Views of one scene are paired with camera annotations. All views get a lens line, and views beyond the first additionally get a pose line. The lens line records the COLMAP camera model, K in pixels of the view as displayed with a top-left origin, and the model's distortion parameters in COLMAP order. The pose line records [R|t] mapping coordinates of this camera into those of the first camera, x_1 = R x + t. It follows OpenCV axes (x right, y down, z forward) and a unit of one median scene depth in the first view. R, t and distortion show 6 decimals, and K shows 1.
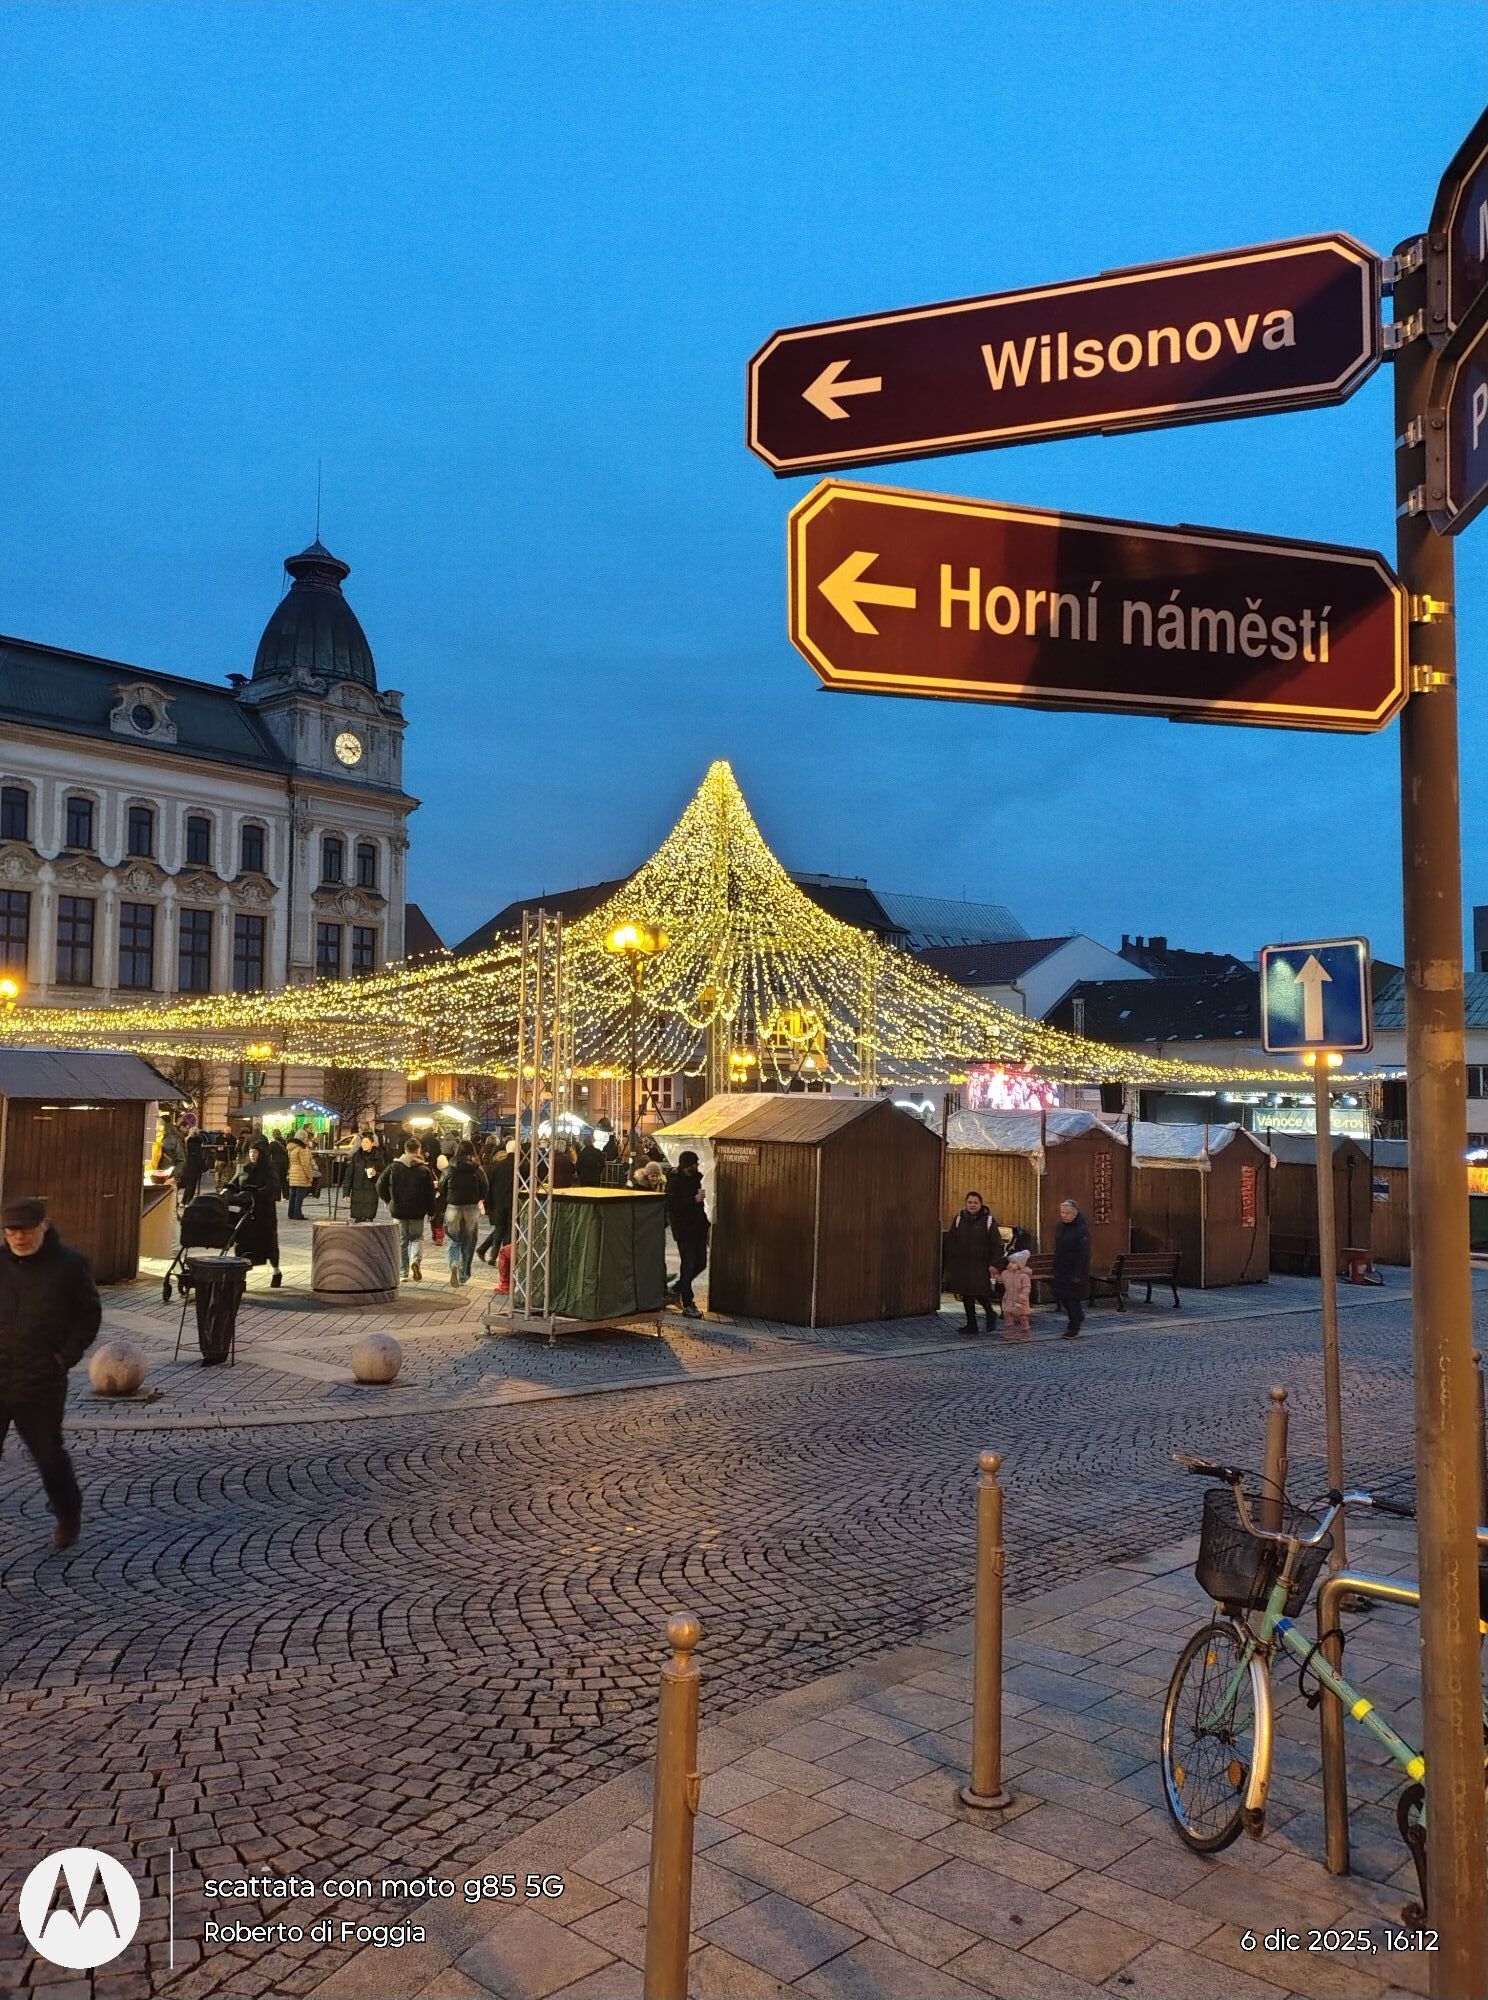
lens RADIAL K [[1501.3, 0, 711.1], [0, 1501.3, 1010.4], [0, 0, 1]] dist [0.138716, -0.228087]
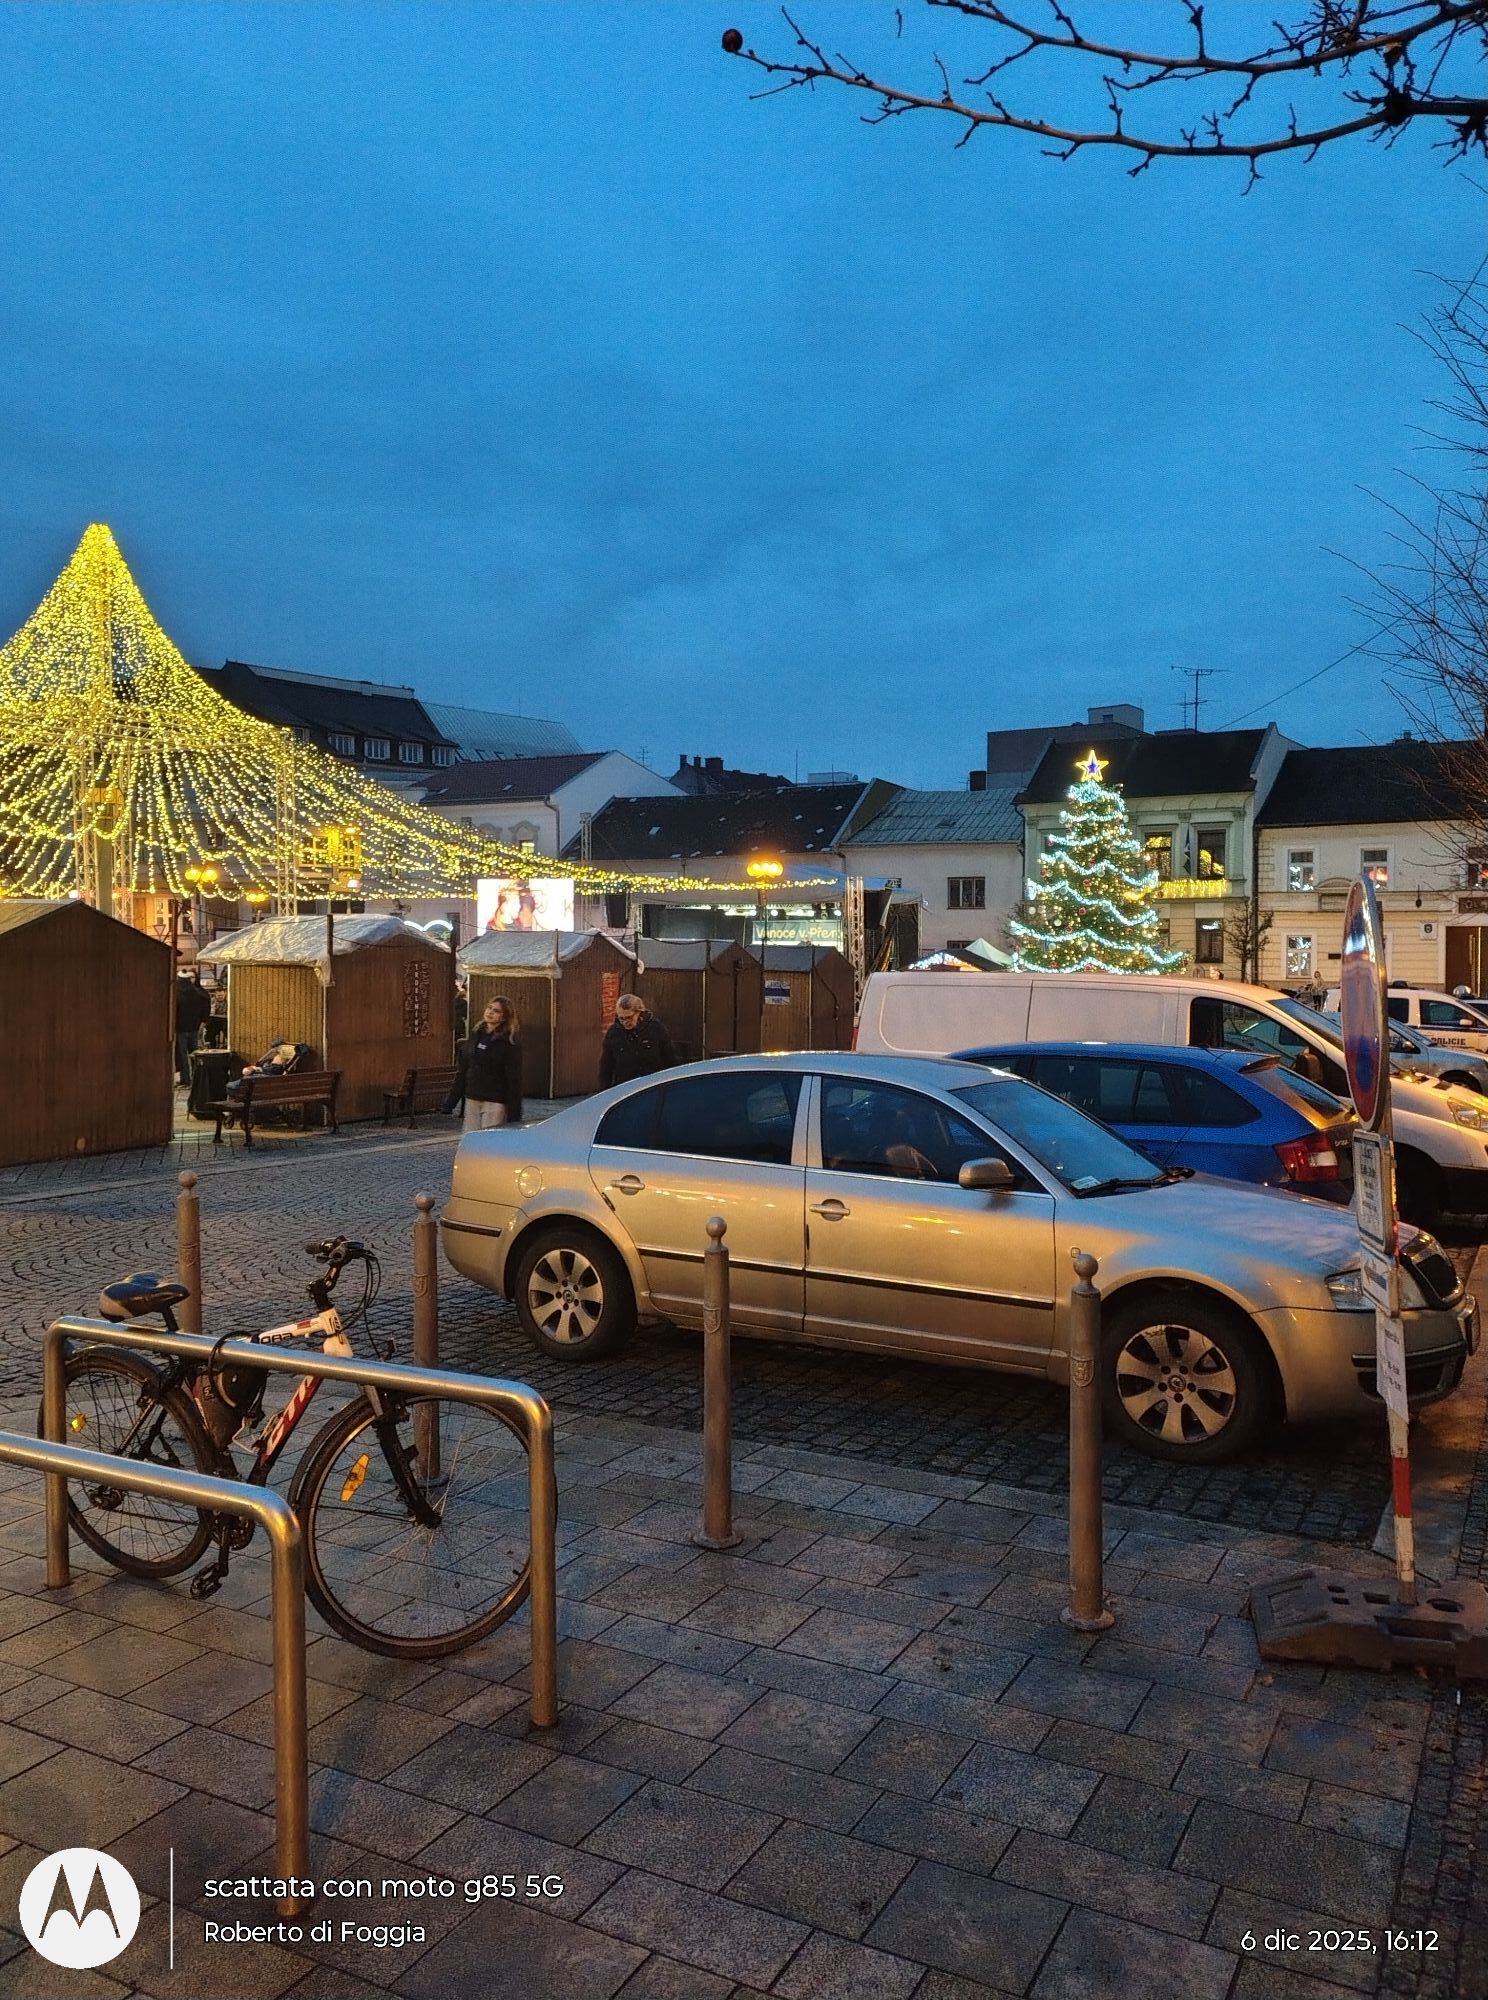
lens RADIAL K [[1510.5, 0, 721.9], [0, 1510.5, 997.8], [0, 0, 1]] dist [0.112195, -0.170489]
pose [[0.963428, -0.027831, 0.266519, 0.110518], [-0.001257, 0.994112, 0.108353, 0.008999], [-0.267965, -0.104725, 0.957720, 0.035066]]
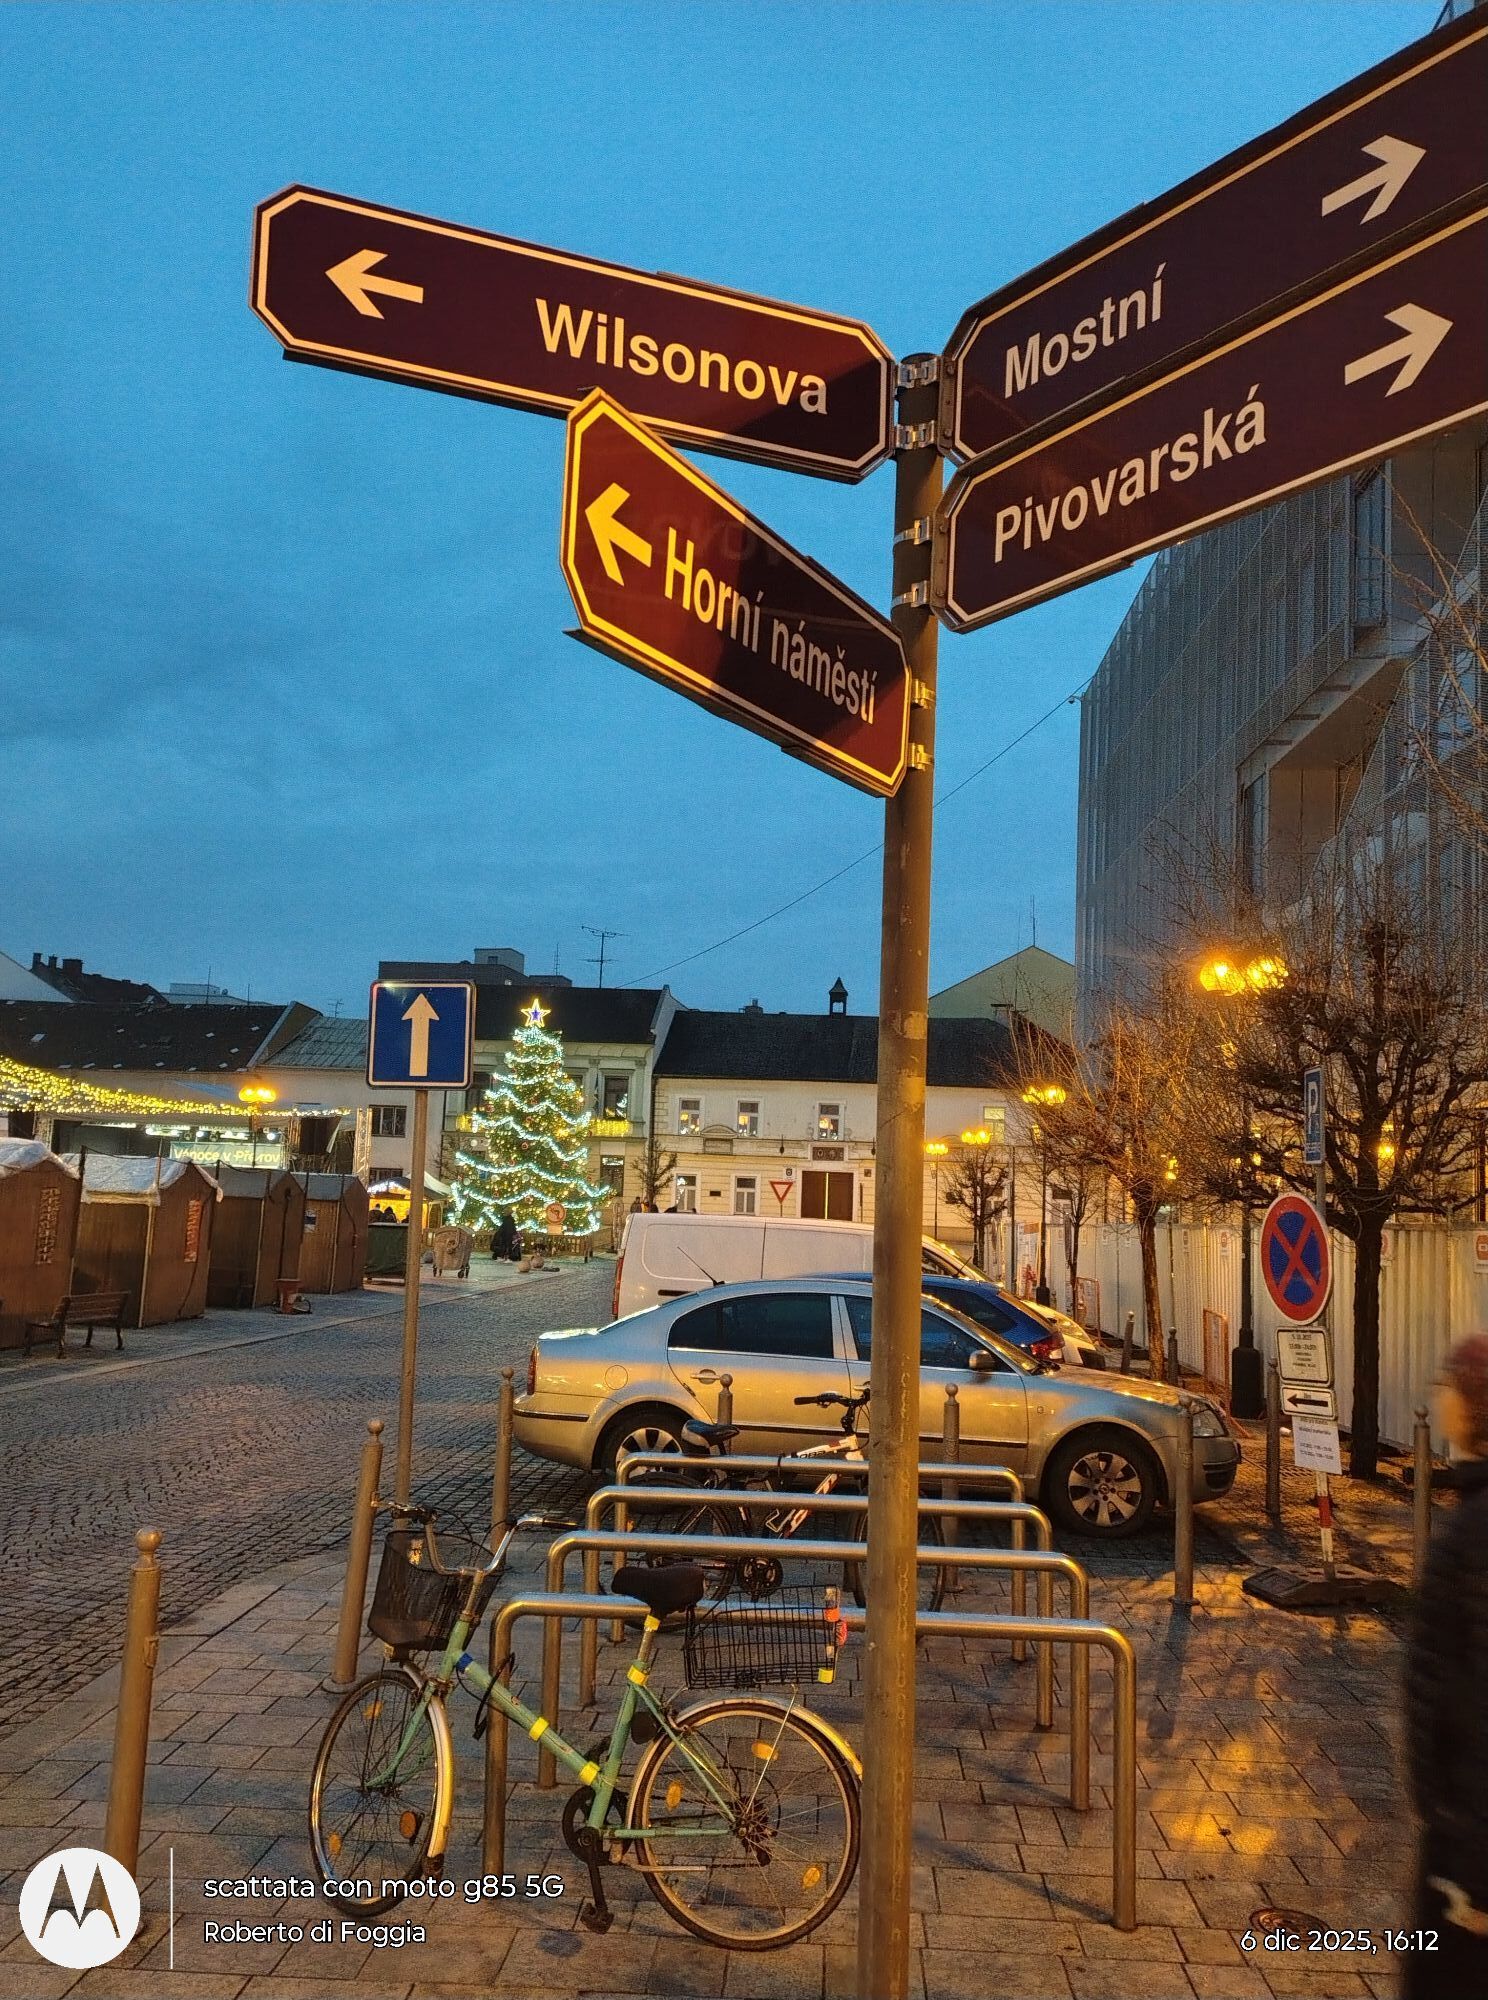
lens RADIAL K [[1509.0, 0, 726.2], [0, 1509.0, 1021.1], [0, 0, 1]] dist [0.131575, -0.221709]
pose [[0.764616, 0.075541, 0.640044, -0.018755], [-0.066273, 0.997058, -0.038505, 0.001448], [-0.641070, -0.012976, 0.767373, 0.014234]]
